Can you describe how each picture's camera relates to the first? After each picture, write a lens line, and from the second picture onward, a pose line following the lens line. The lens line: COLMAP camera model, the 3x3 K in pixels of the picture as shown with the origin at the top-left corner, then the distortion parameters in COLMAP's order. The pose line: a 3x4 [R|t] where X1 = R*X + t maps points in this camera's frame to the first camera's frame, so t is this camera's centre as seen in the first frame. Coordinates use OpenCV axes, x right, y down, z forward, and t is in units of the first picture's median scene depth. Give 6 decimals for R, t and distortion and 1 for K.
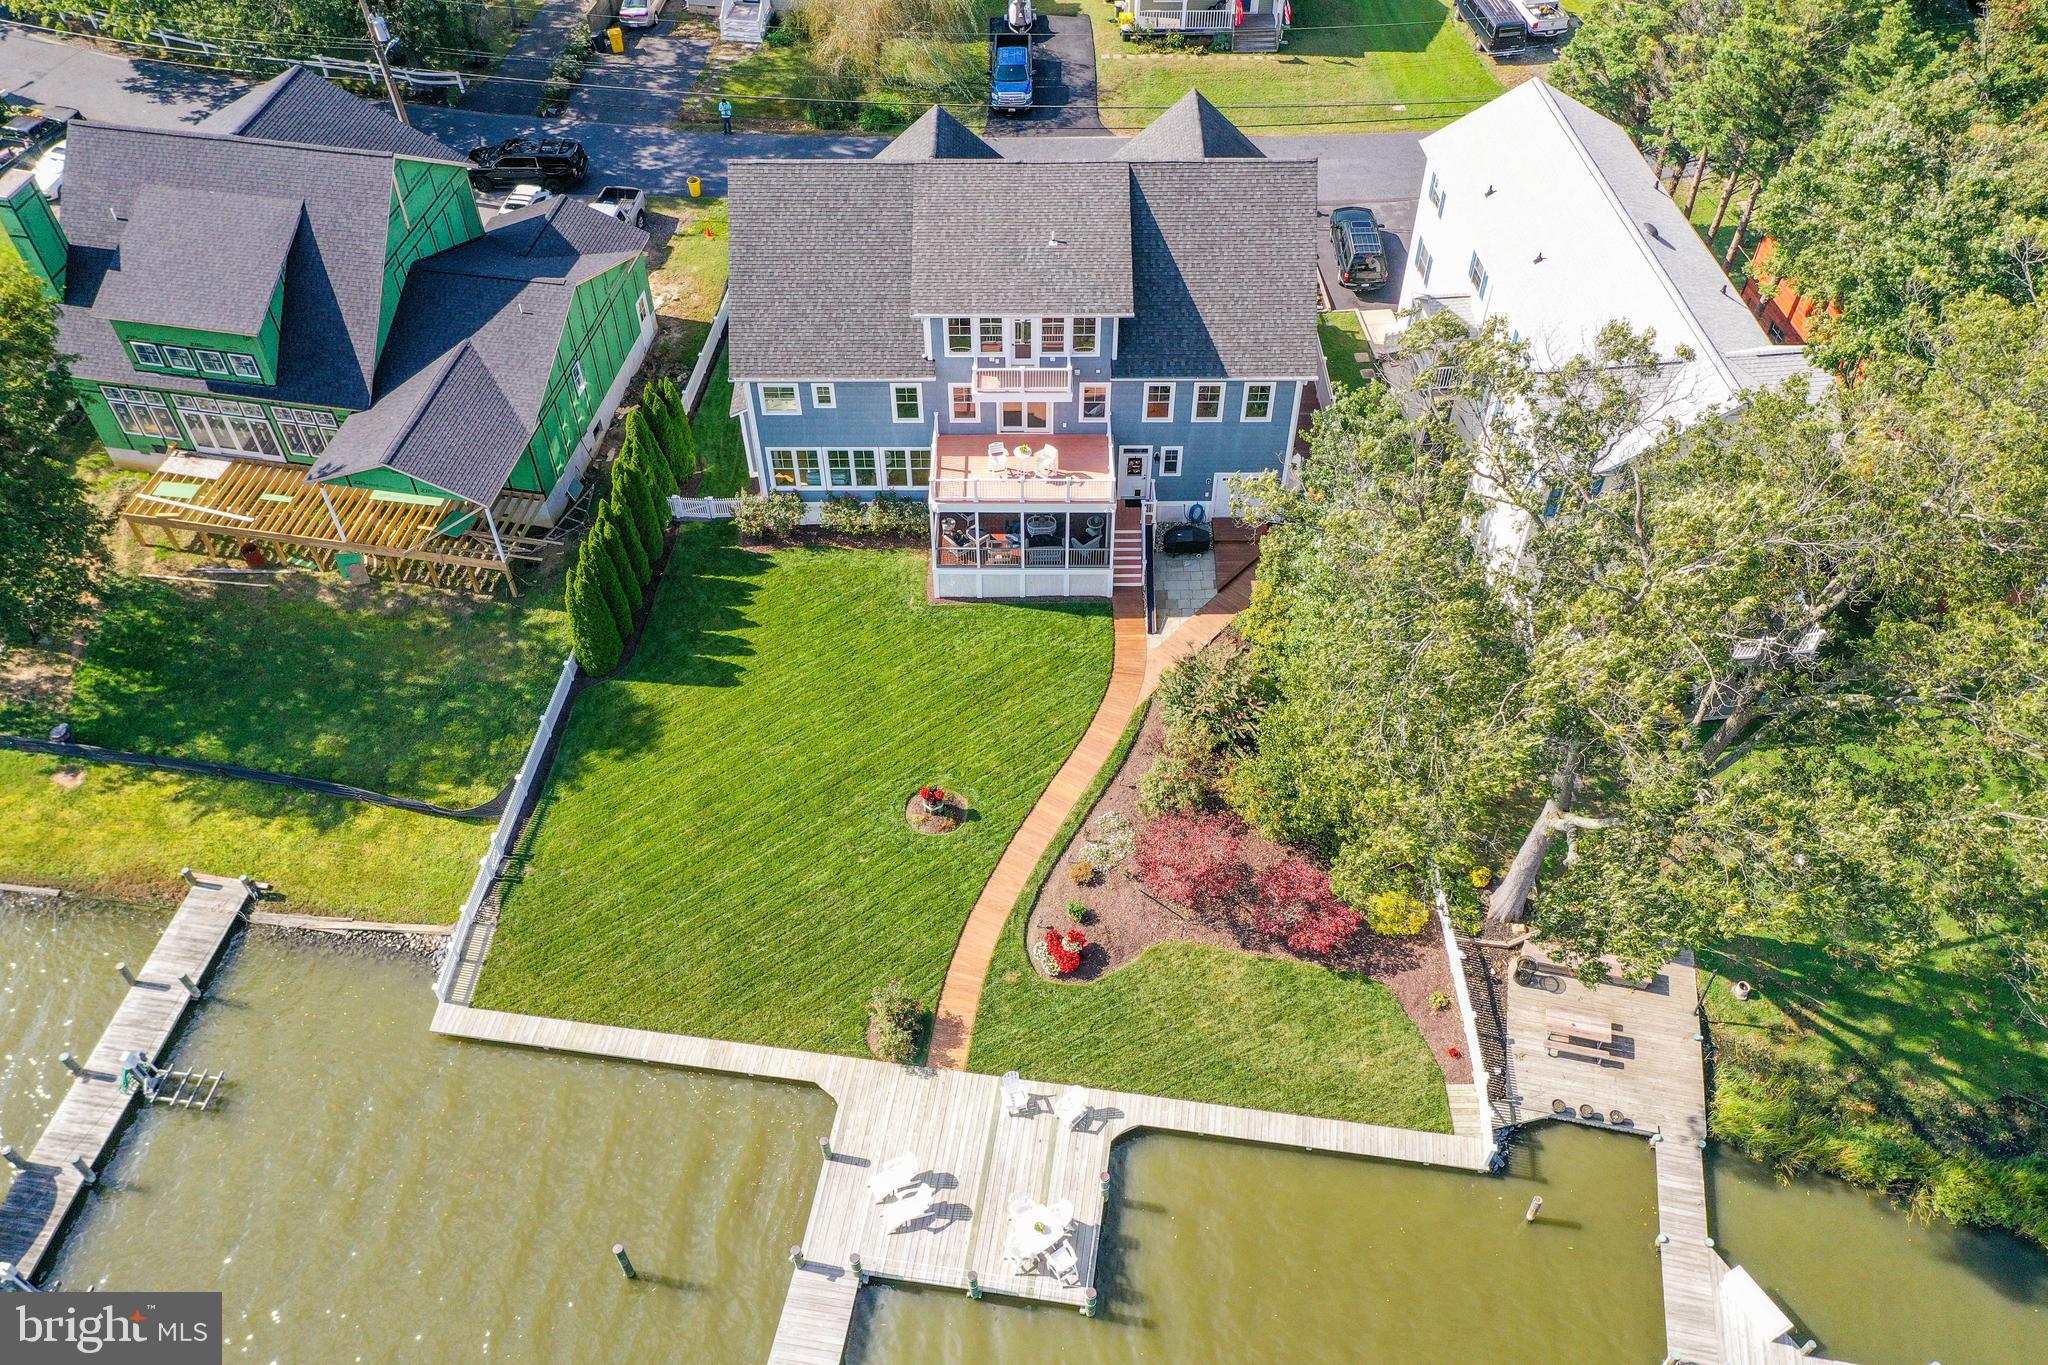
lens RADIAL K [[1630.5, 0, 1031.6], [0, 1630.5, 679.8], [0, 0, 1]] dist [0.013105, -0.006708]
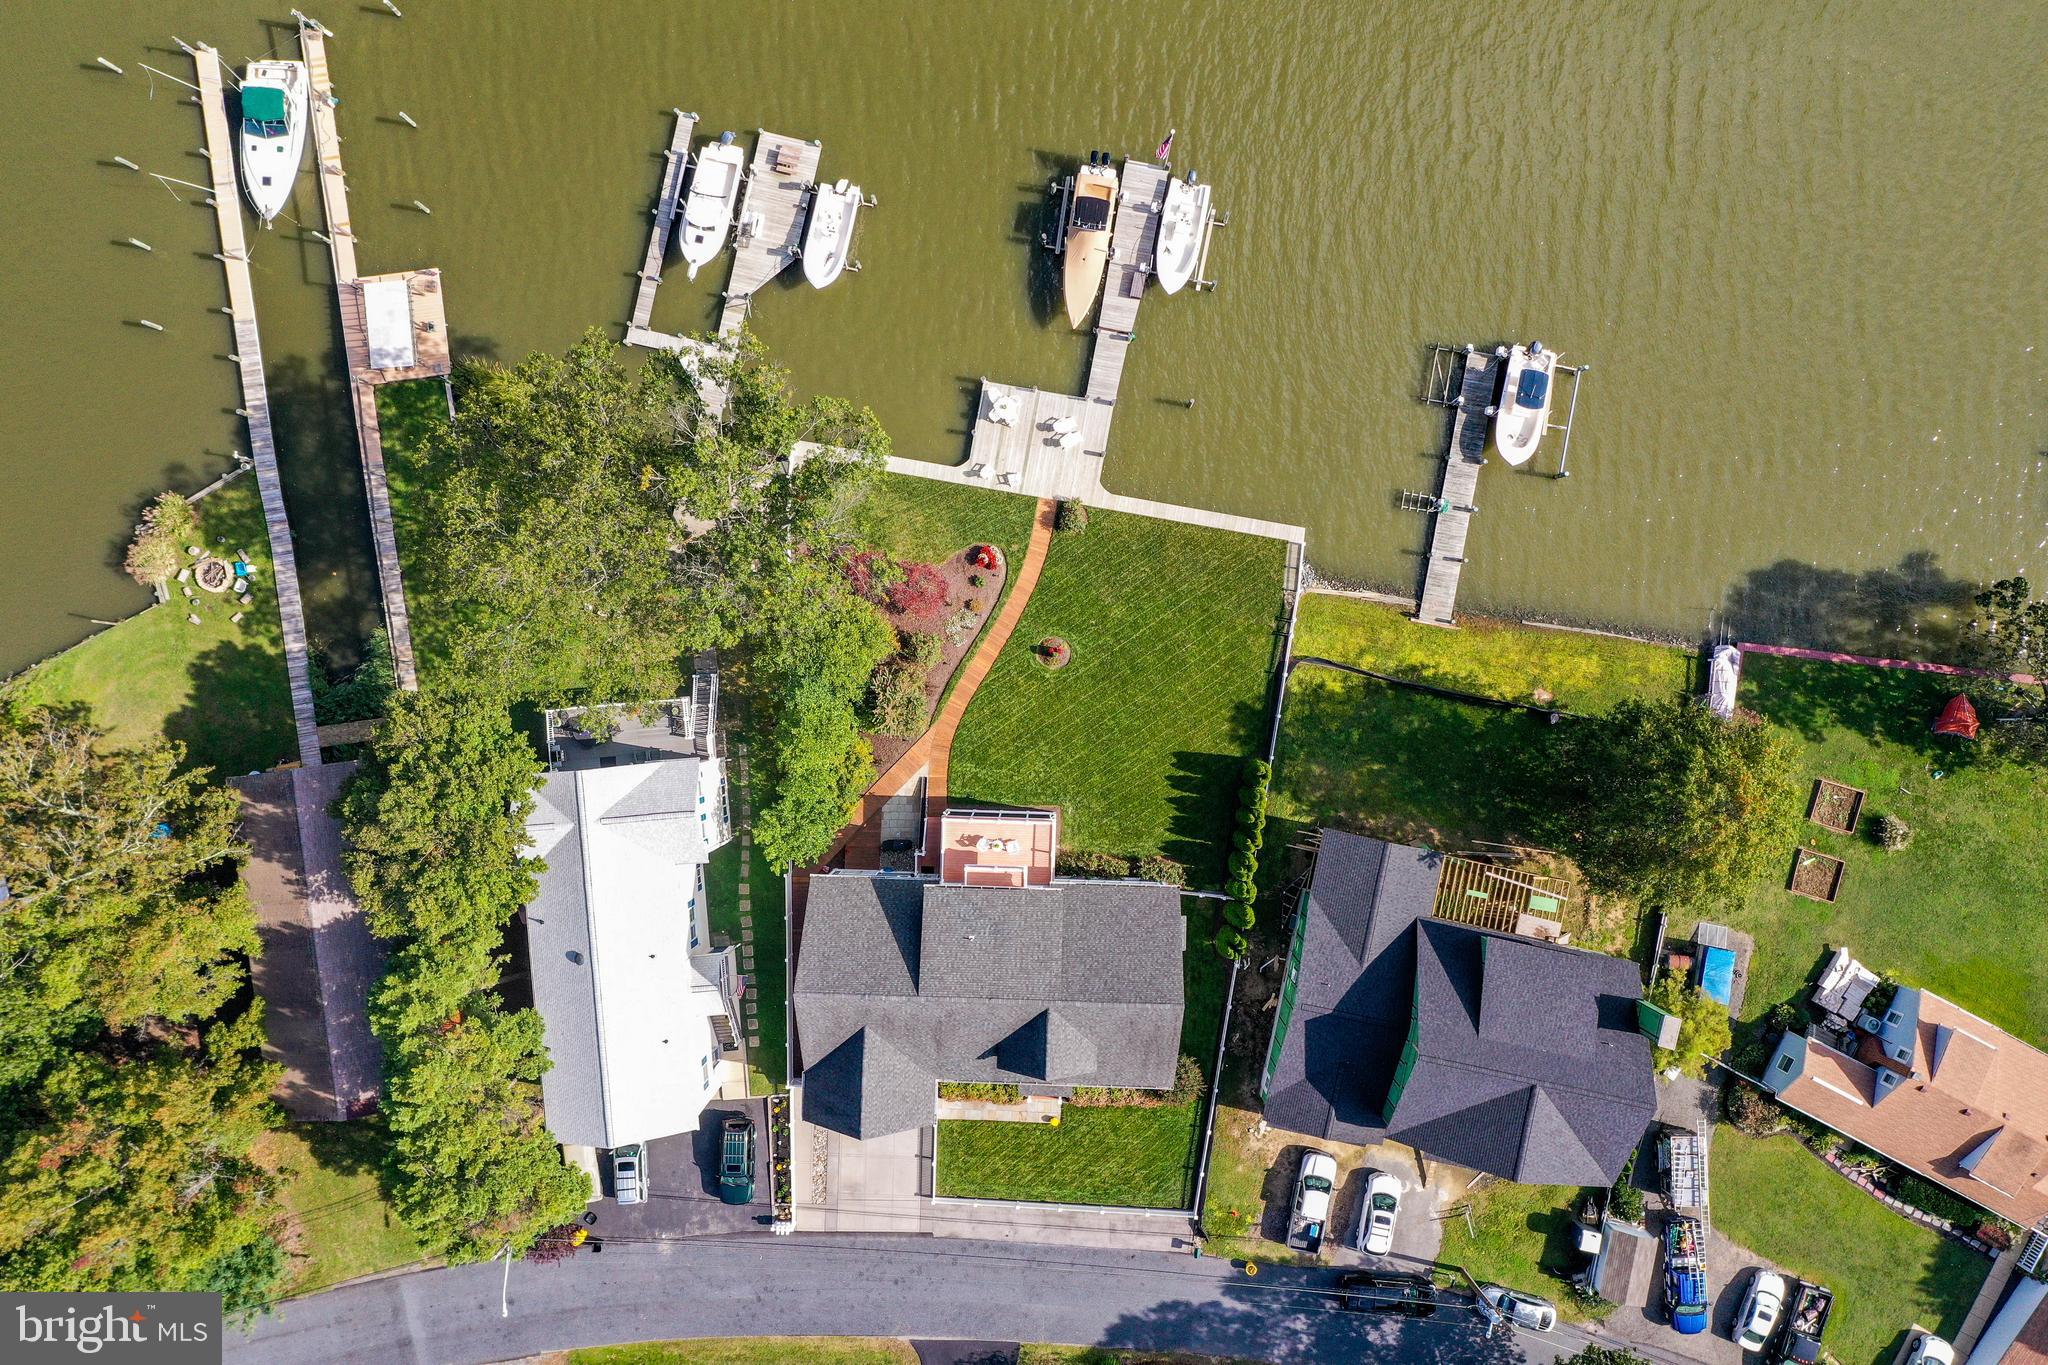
lens RADIAL K [[1630.5, 0, 1023.2], [0, 1630.5, 681.4], [0, 0, 1]] dist [0.013105, -0.006708]
pose [[-0.999501, -0.031077, 0.005620, -0.034414], [0.027068, -0.751296, 0.659410, -1.092841], [-0.016270, 0.659234, 0.751762, -0.328694]]
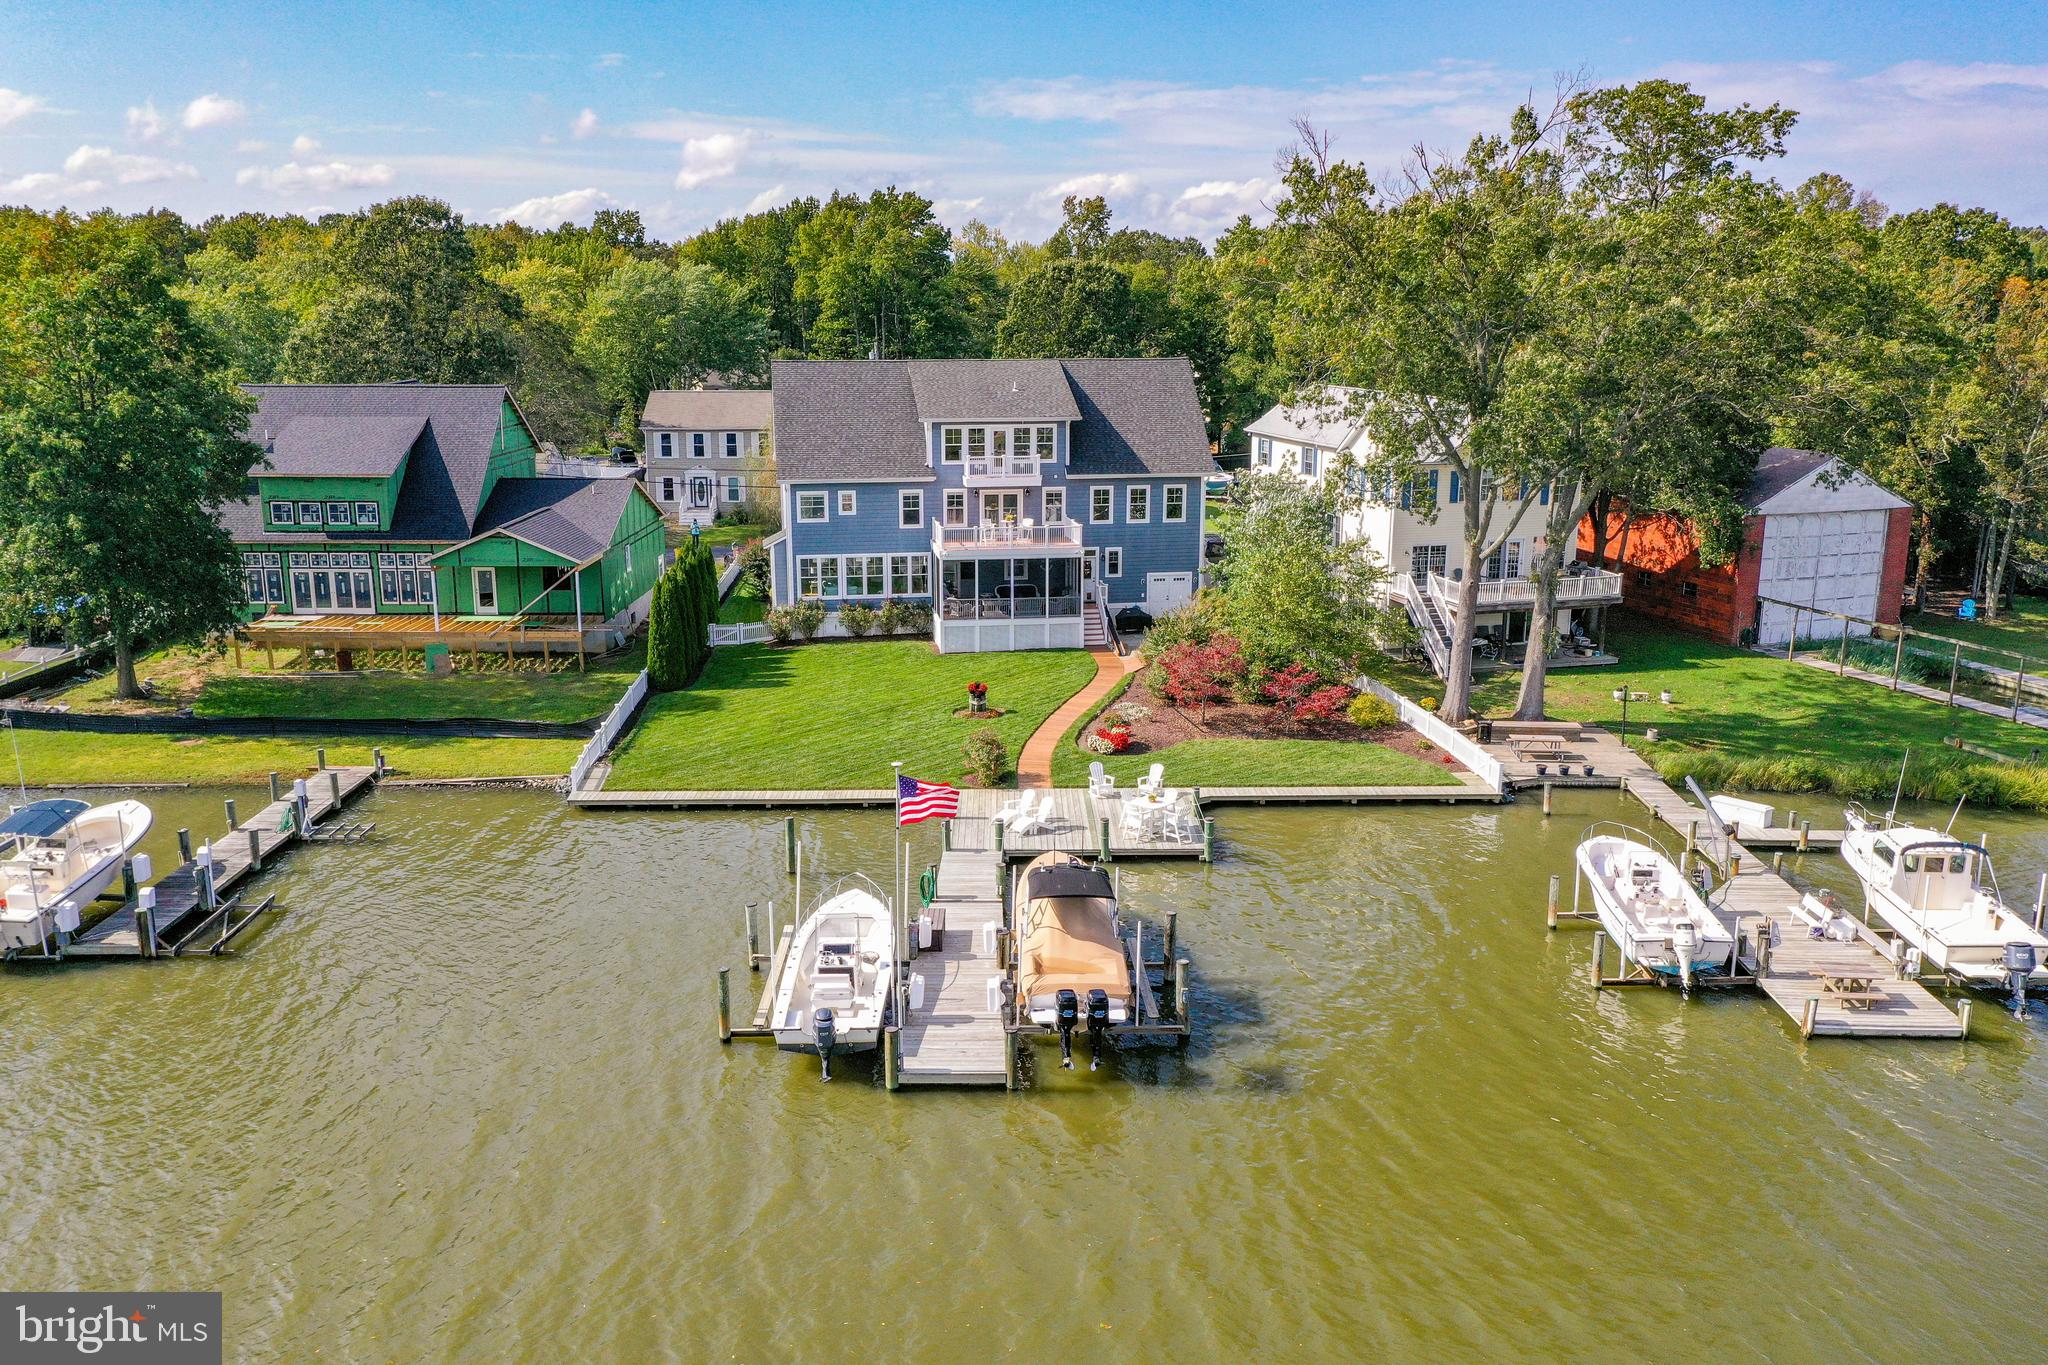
lens RADIAL K [[1630.5, 0, 1034.0], [0, 1630.5, 676.9], [0, 0, 1]] dist [0.013105, -0.006708]
pose [[0.985359, -0.035499, 0.166756, -0.207156], [0.124972, 0.815700, -0.564815, 0.702886], [-0.115972, 0.577385, 0.808194, 0.020478]]
